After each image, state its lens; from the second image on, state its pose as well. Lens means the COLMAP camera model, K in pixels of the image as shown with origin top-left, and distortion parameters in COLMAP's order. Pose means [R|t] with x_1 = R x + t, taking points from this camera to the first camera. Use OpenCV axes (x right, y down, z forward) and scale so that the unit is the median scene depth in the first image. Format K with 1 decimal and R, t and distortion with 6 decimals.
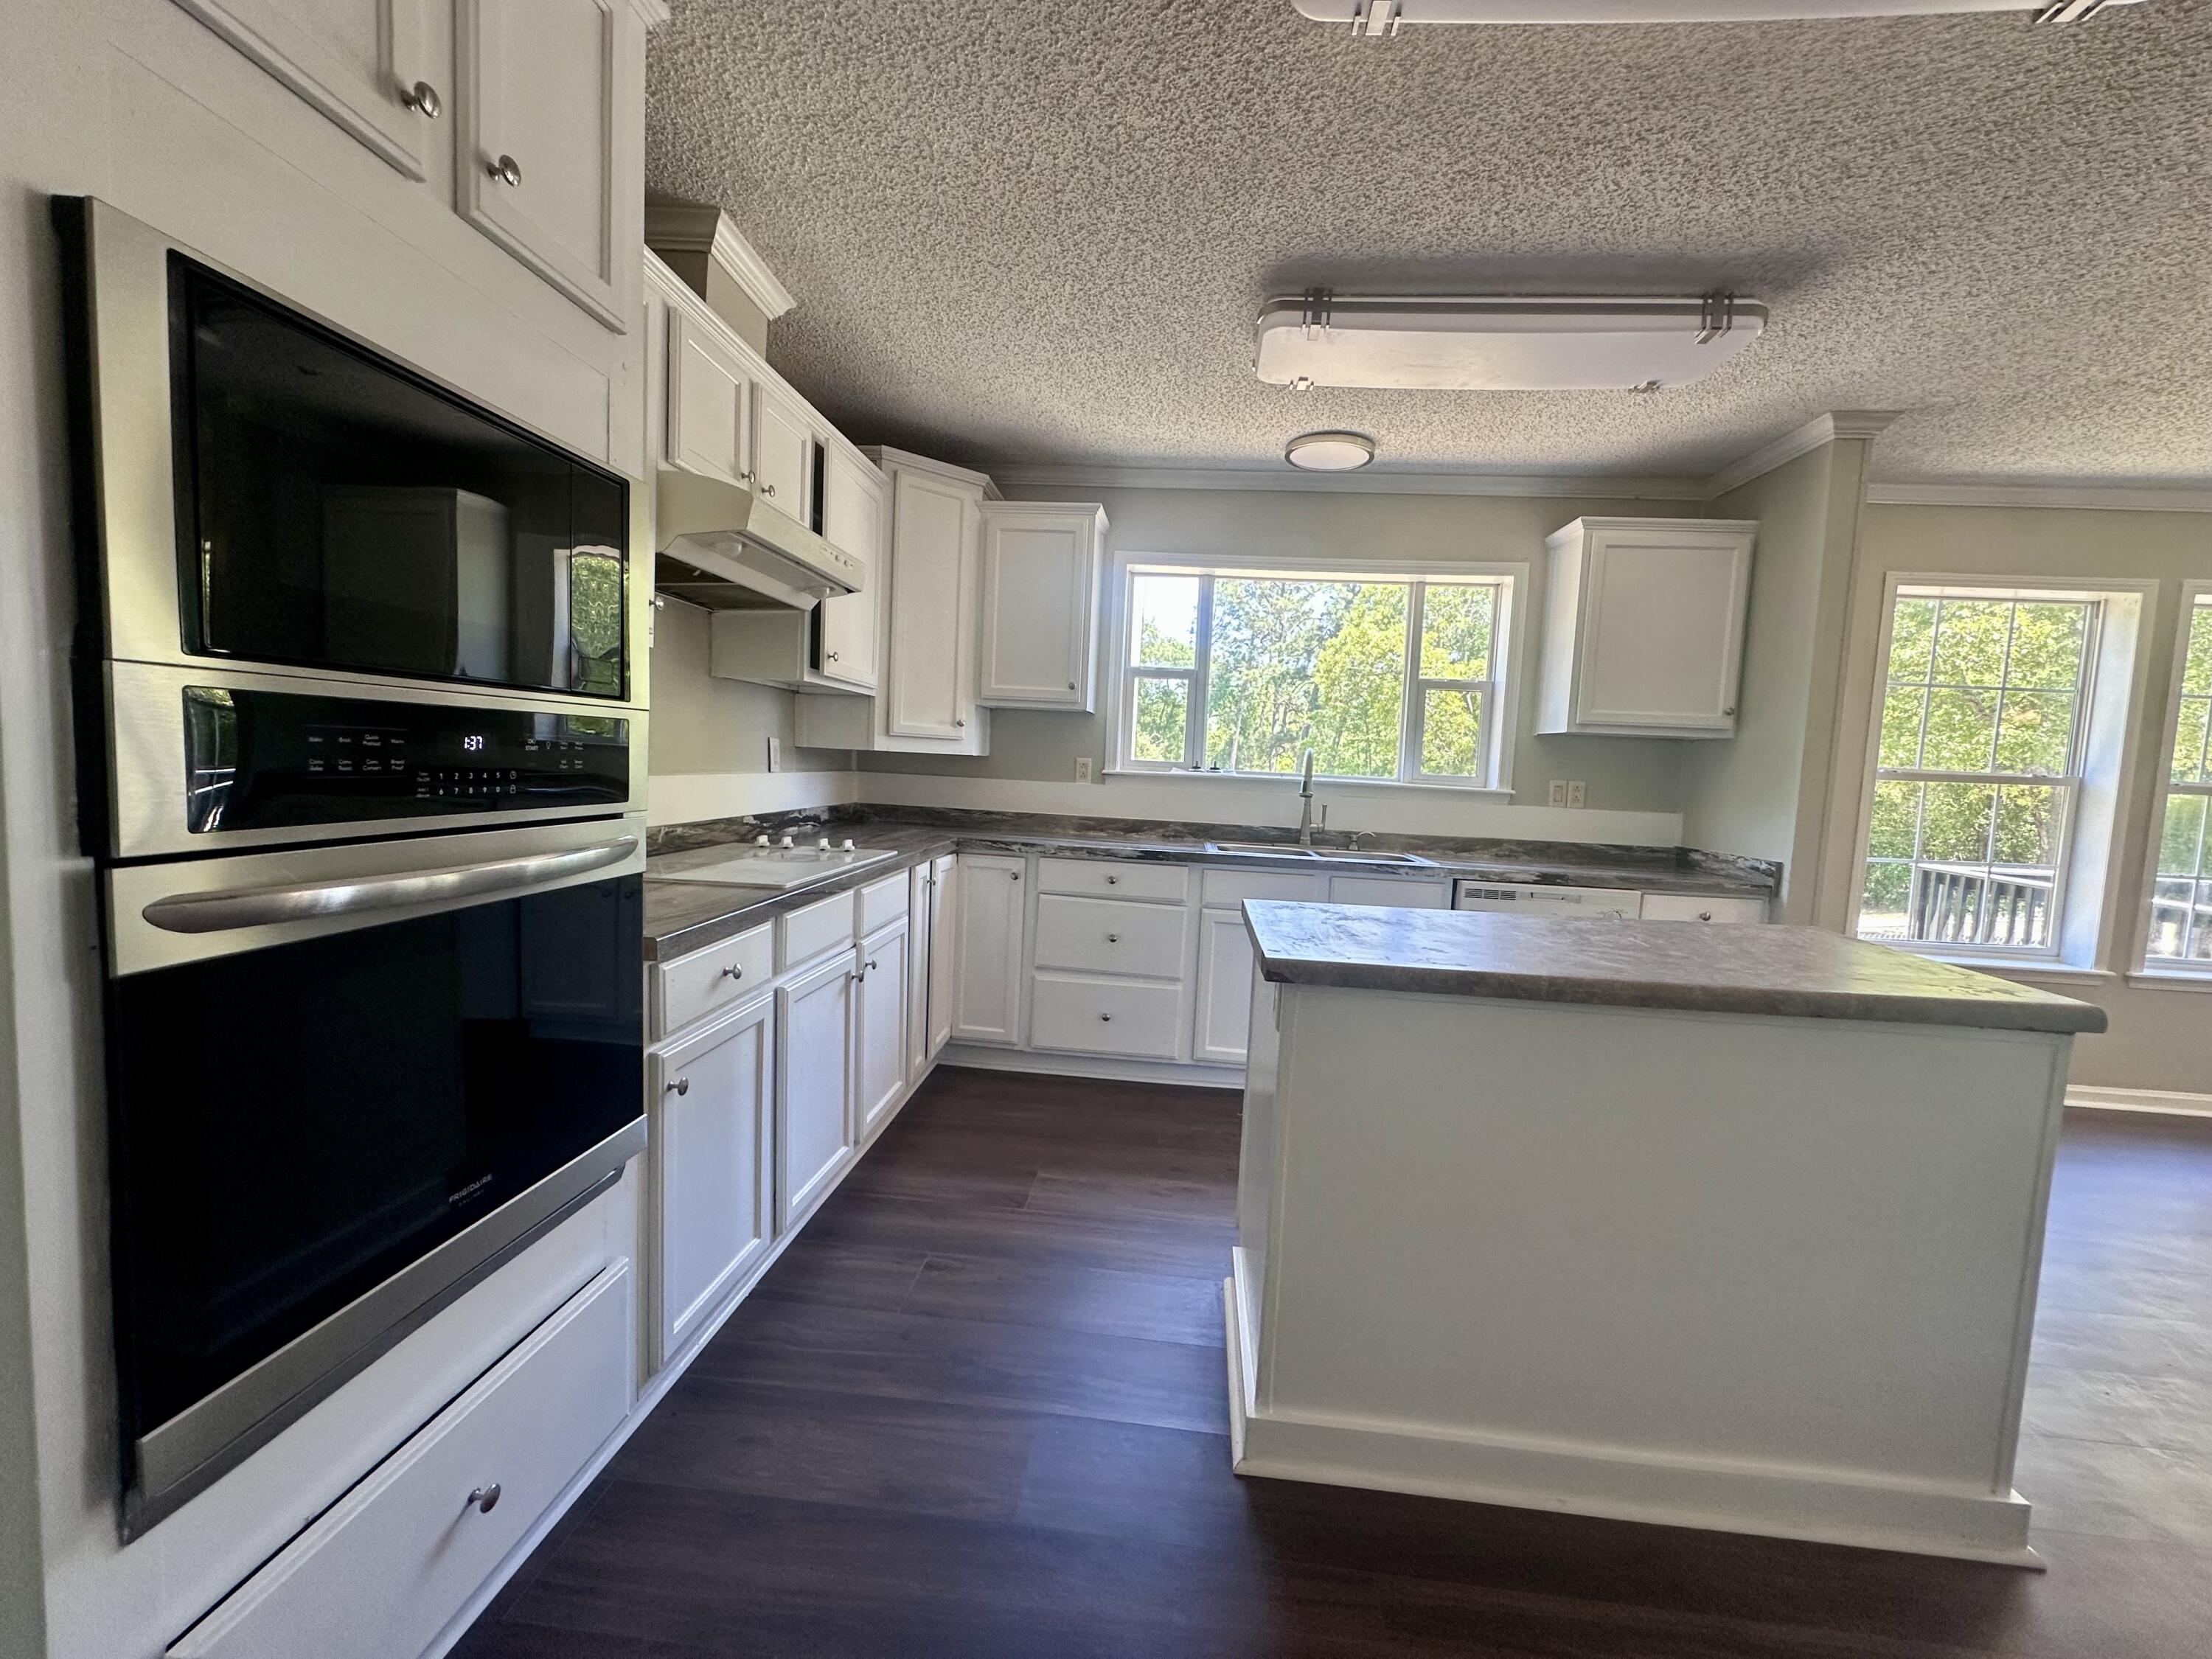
lens RADIAL K [[885.6, 0, 1110.4], [0, 885.6, 832.8], [0, 0, 1]] dist [-0.001038, -0.002683]
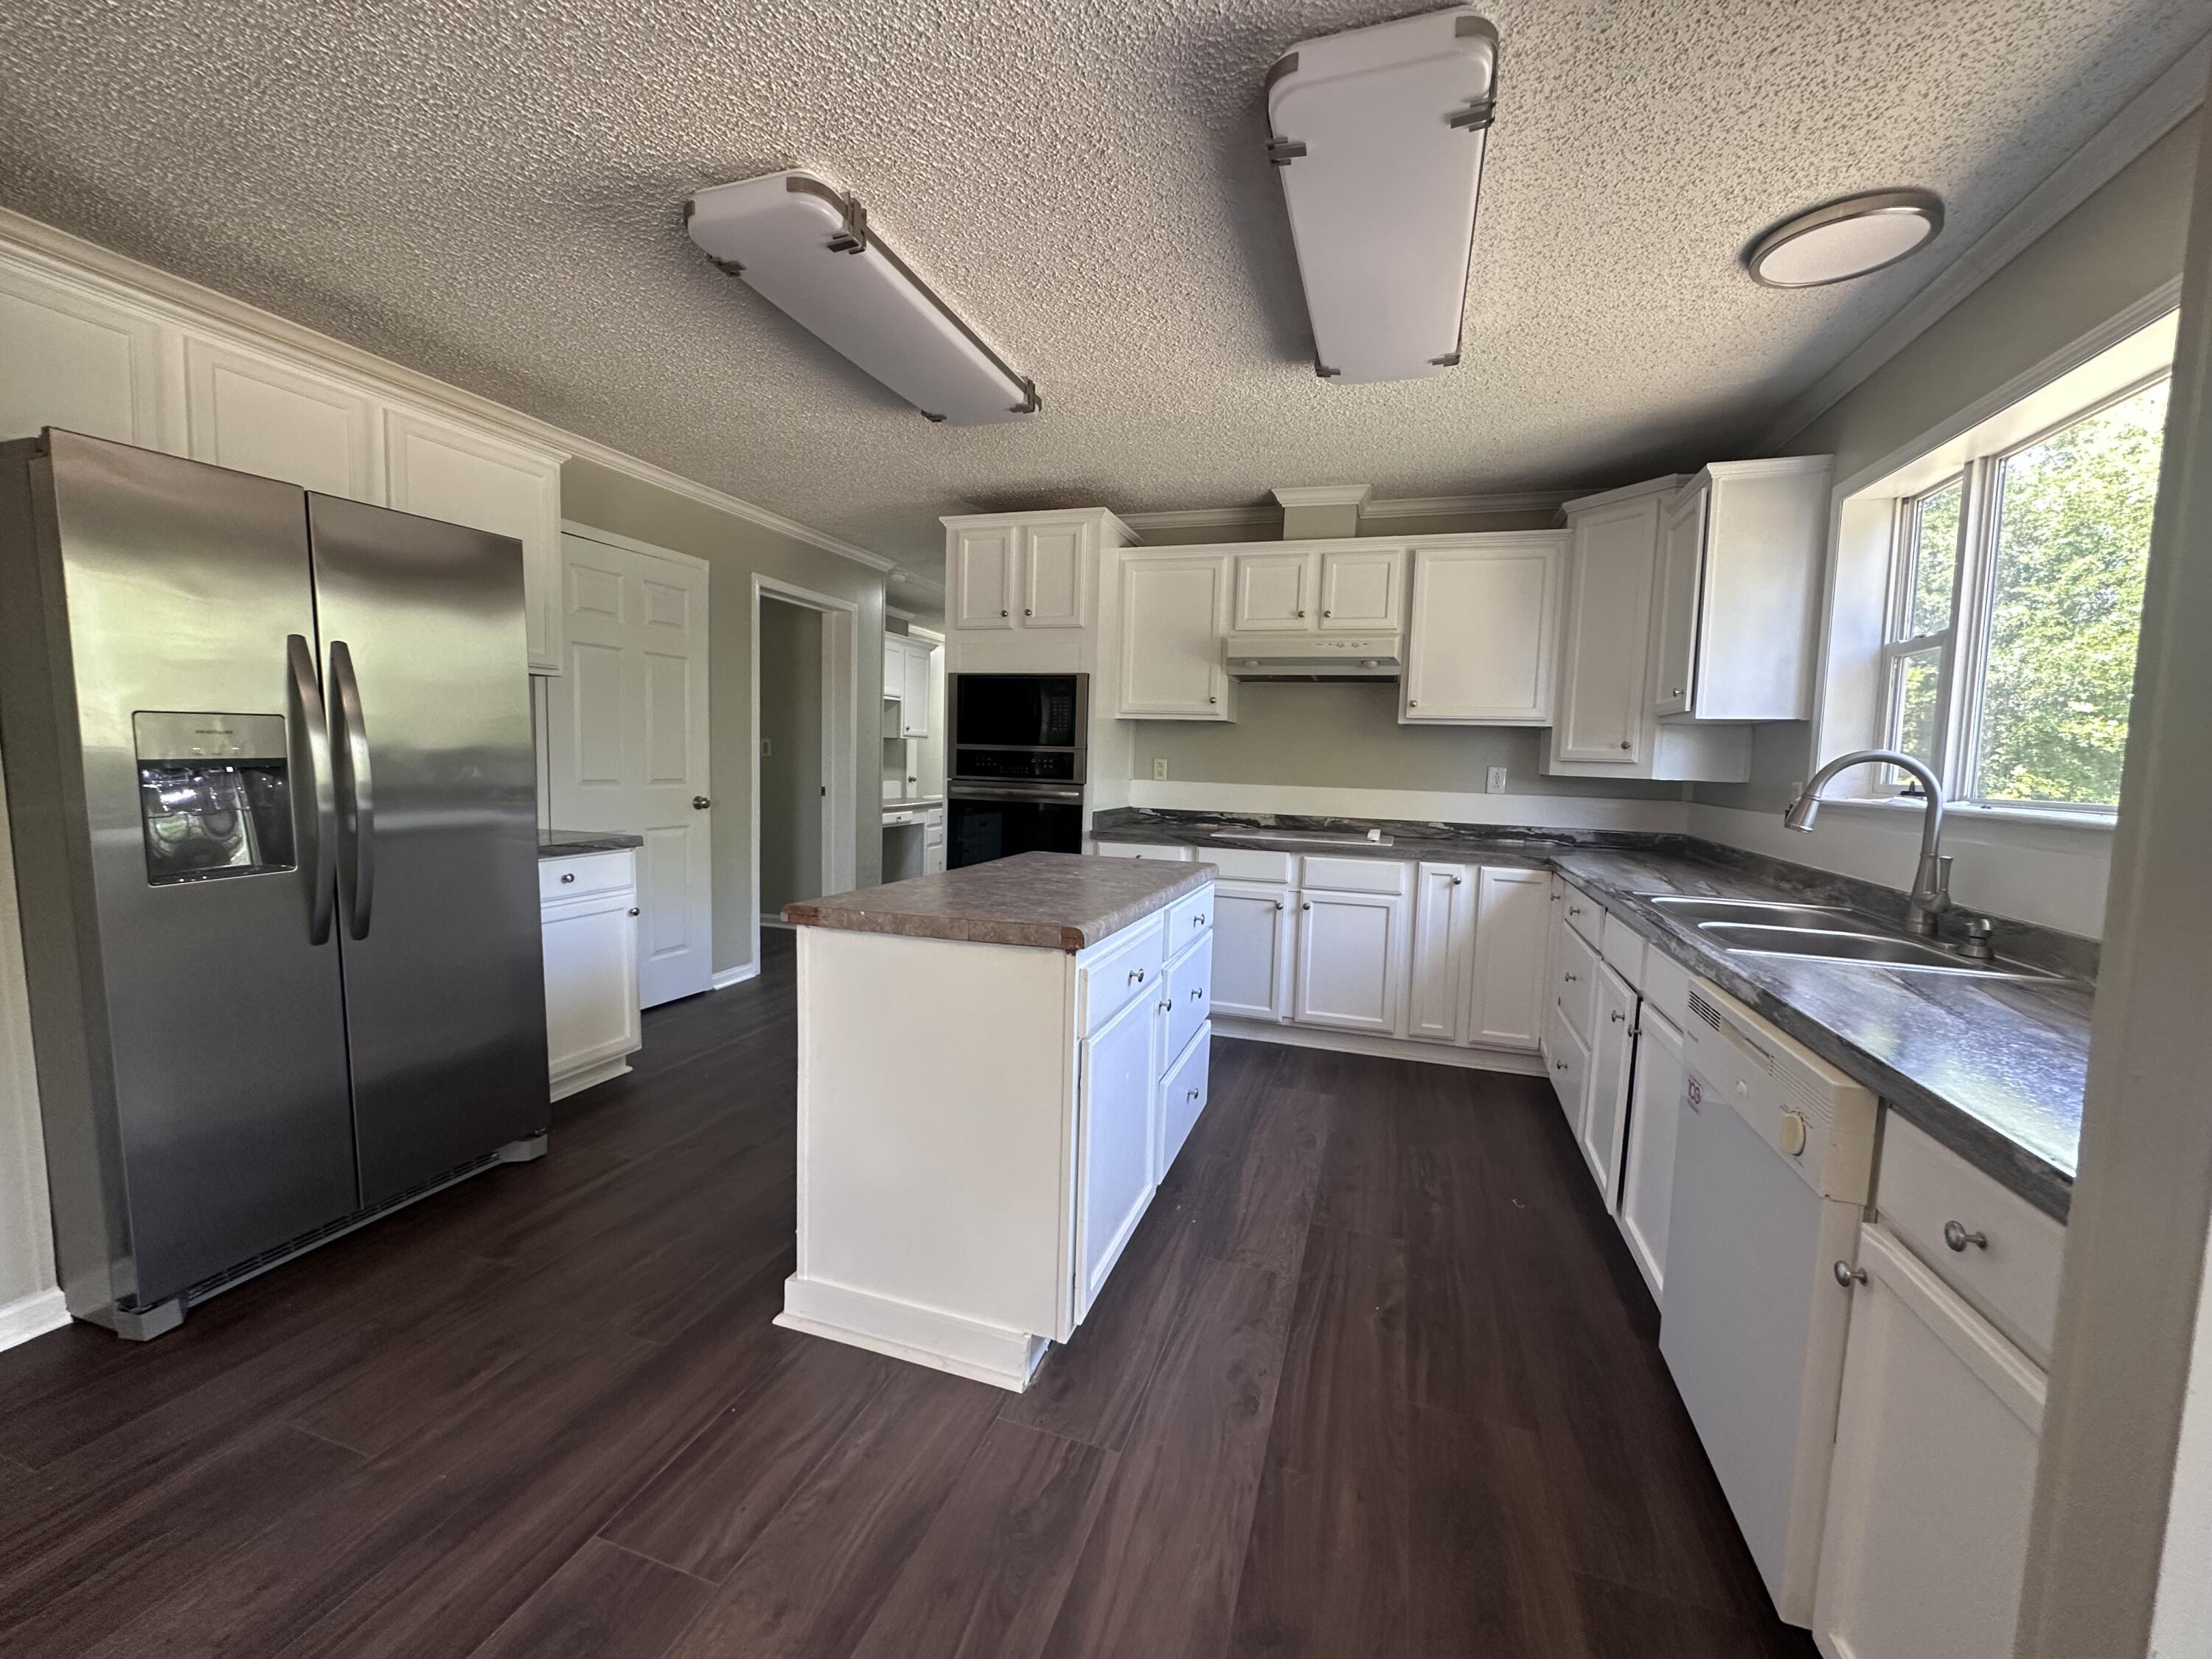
lens RADIAL K [[882.9, 0, 1105.0], [0, 882.9, 831.1], [0, 0, 1]] dist [-0.003809, 0.000385]
pose [[-0.220407, 0.029223, -0.974970, 0.914422], [-0.121393, 0.990958, 0.057145, -0.018556], [0.967825, 0.130950, -0.214867, 0.689469]]
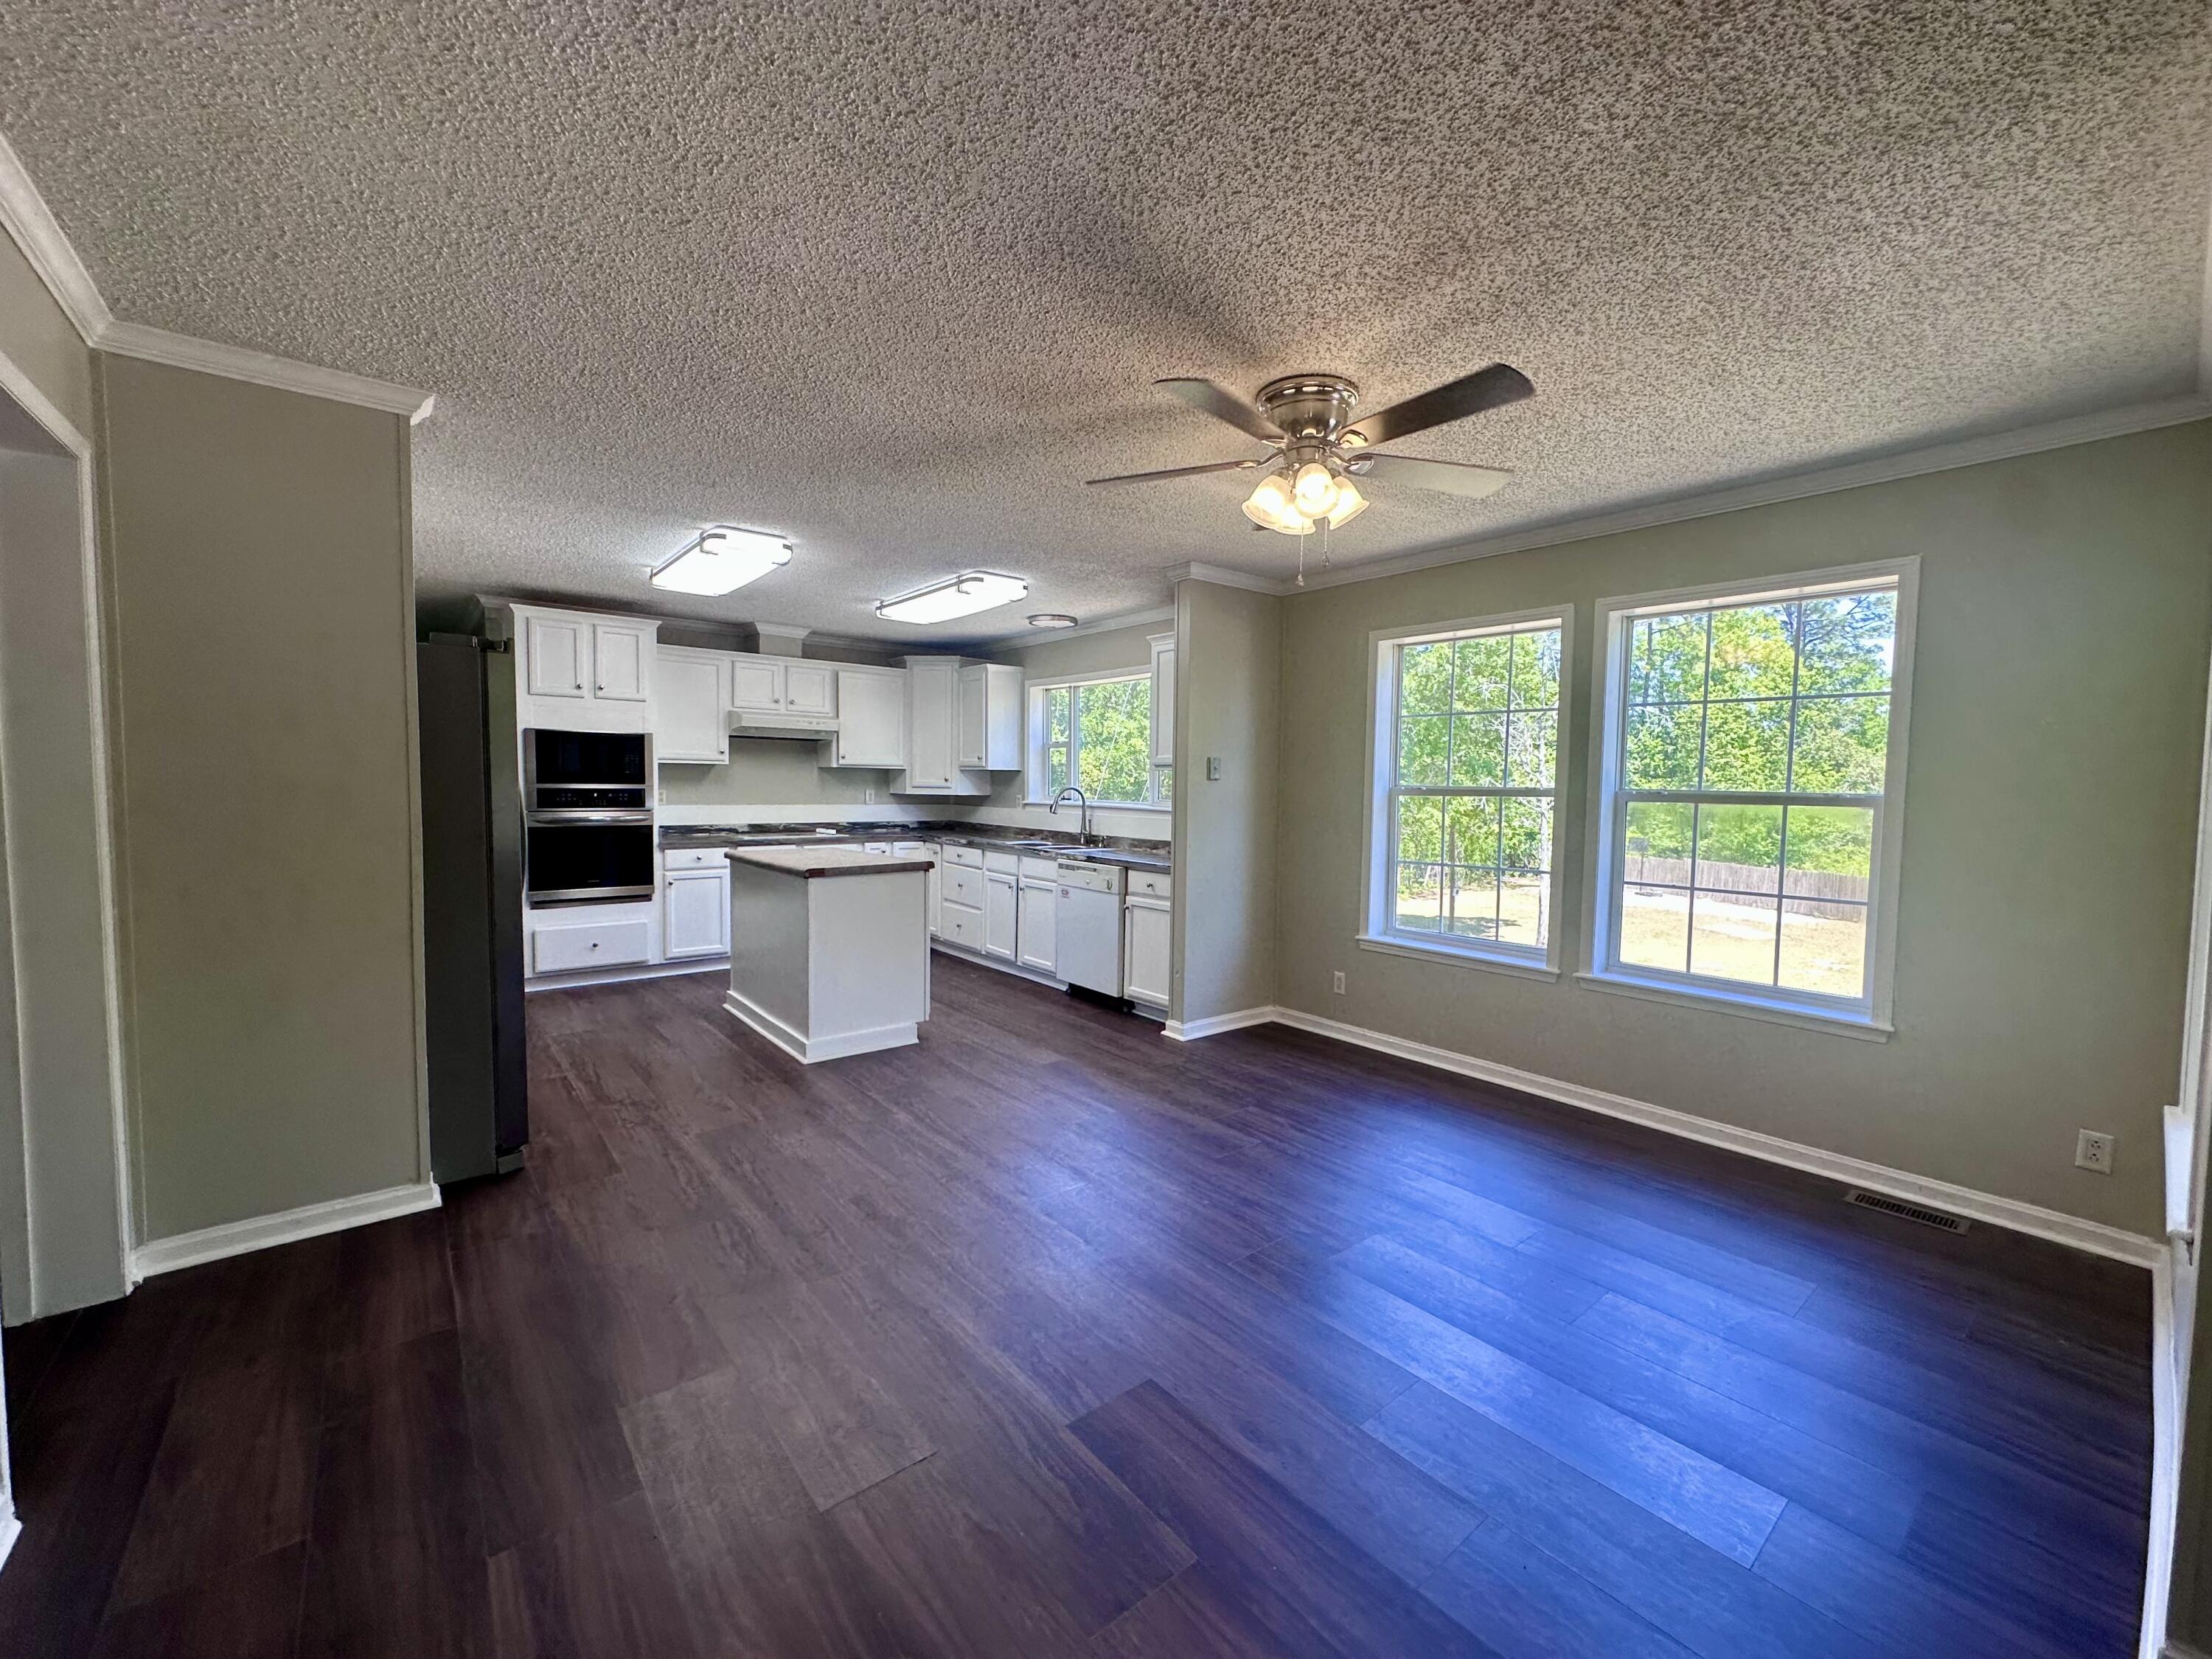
lens RADIAL K [[882.9, 0, 1105.0], [0, 882.9, 831.1], [0, 0, 1]] dist [-0.003809, 0.000385]
pose [[0.699295, 0.003527, -0.714824, 1.568922], [-0.041105, 0.998532, -0.035285, 0.052013], [0.713650, 0.054058, 0.698414, -0.147417]]
